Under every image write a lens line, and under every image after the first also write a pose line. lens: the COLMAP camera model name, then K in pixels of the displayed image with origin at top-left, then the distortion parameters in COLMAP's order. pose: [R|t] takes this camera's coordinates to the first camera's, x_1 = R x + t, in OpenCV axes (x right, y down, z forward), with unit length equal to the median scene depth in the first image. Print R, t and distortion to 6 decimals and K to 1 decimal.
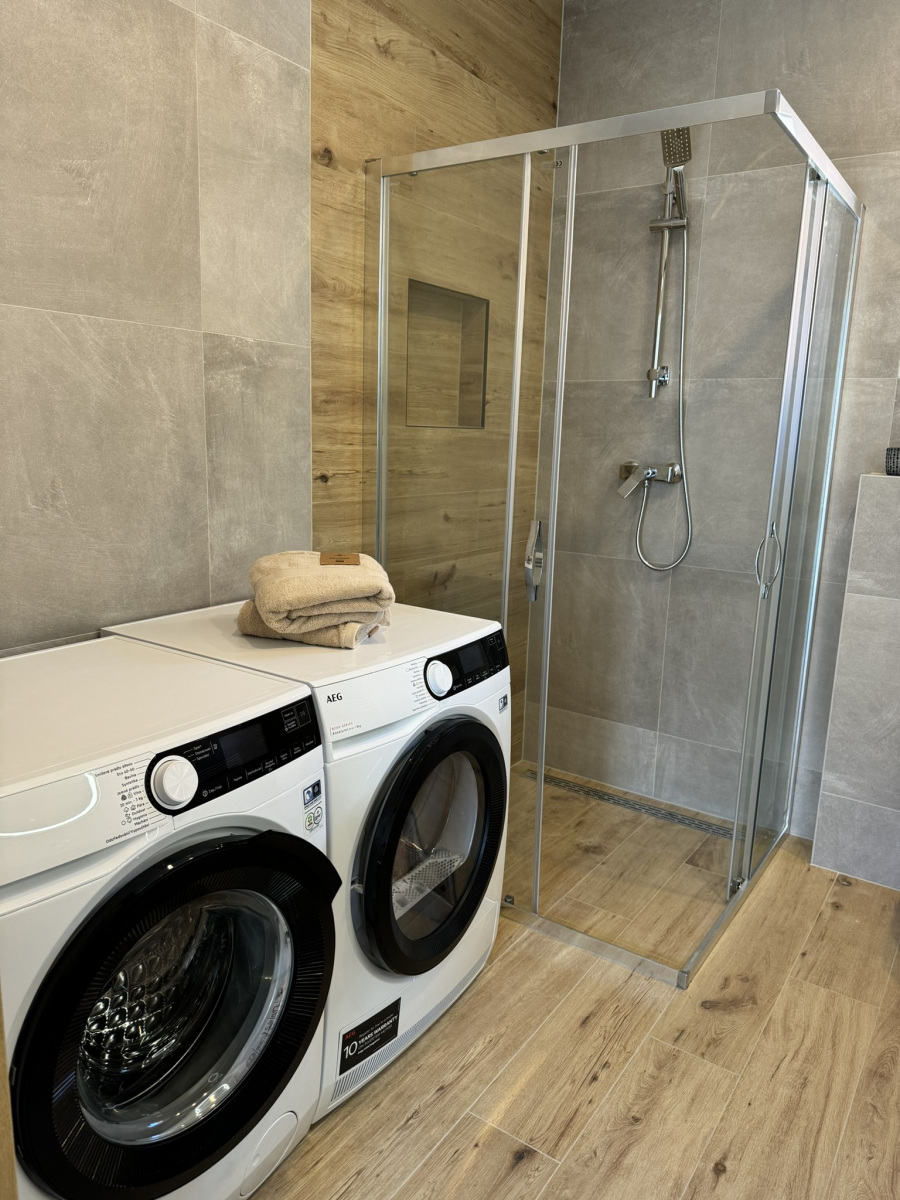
lens RADIAL K [[848.3, 0, 450.0], [0, 848.3, 600.0], [0, 0, 1]] dist [0.056393, -0.070347]
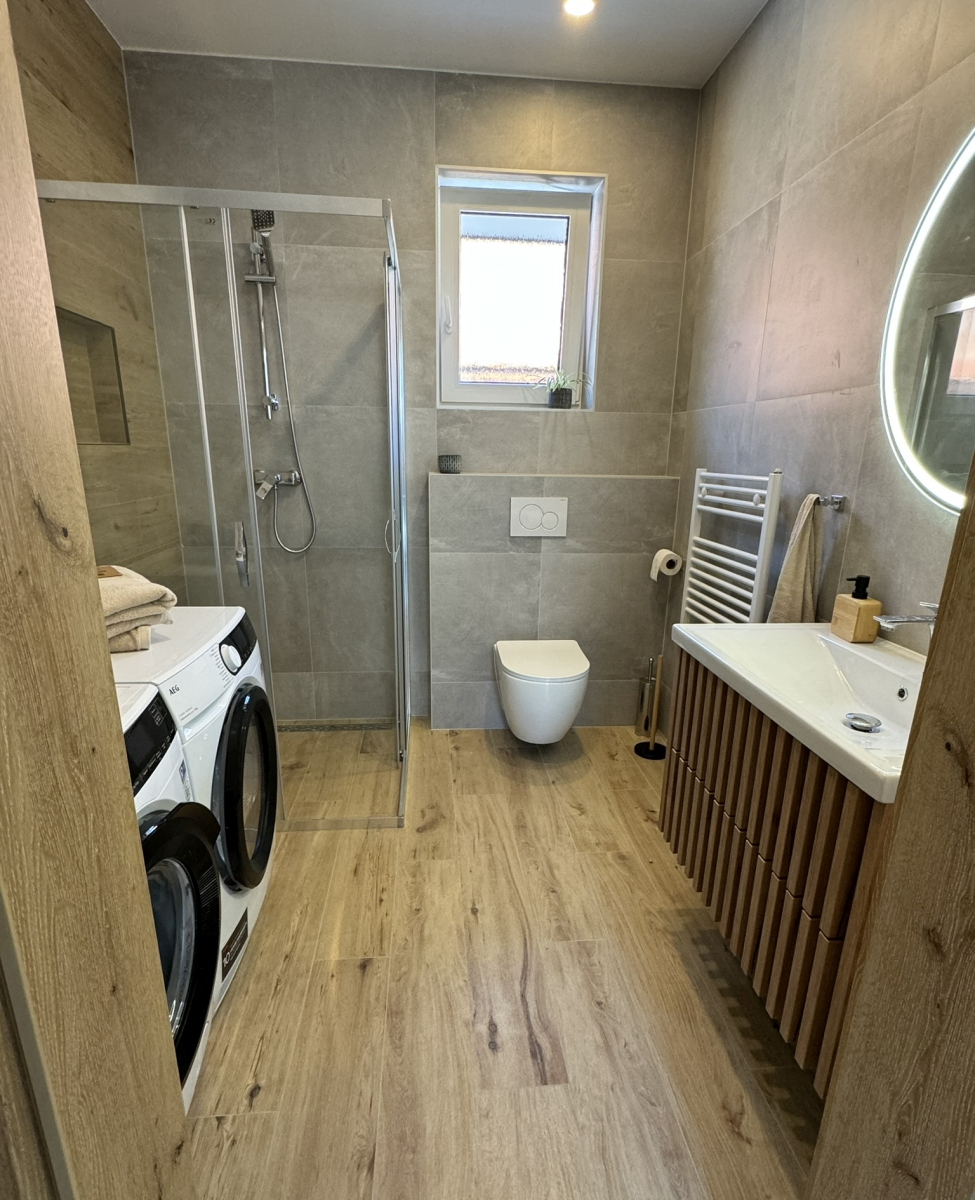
lens RADIAL K [[646.9, 0, 488.4], [0, 646.9, 643.7], [0, 0, 1]] dist [-0.002504, -0.001481]
pose [[0.765326, -0.201893, 0.611158, -0.203055], [0.133068, 0.978648, 0.156656, -0.016906], [-0.629737, -0.038567, 0.775851, 0.028513]]
